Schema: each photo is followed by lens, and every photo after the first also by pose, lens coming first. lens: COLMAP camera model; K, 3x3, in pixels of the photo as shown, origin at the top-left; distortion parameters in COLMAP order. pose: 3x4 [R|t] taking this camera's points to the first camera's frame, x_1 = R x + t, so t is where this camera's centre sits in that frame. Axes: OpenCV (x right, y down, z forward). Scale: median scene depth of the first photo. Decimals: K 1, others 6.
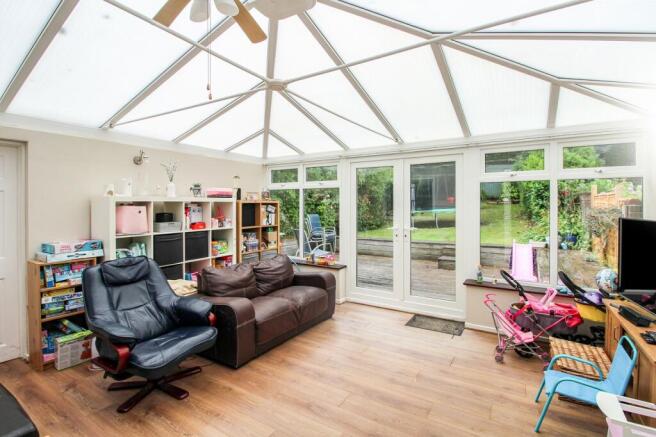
lens RADIAL K [[311.2, 0, 327.1], [0, 311.2, 206.7], [0, 0, 1]] dist [0.001053, -0.000118]
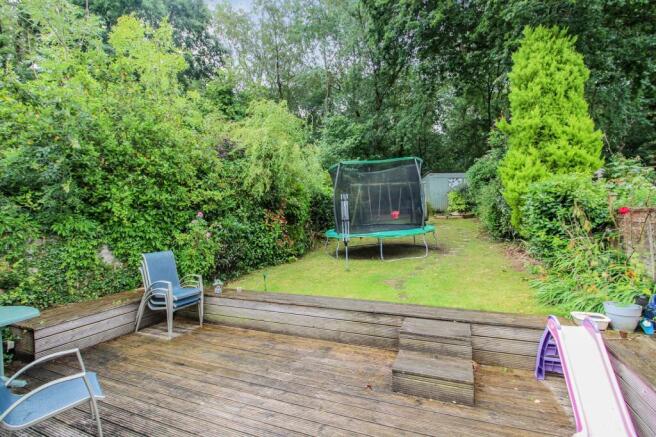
lens RADIAL K [[311.2, 0, 327.1], [0, 311.2, 206.7], [0, 0, 1]] dist [0.001053, -0.000118]
pose [[0.984612, -0.006637, 0.174627, 0.148086], [0.013454, 0.999192, -0.037880, -0.028072], [-0.174235, 0.039647, 0.983906, 0.442333]]
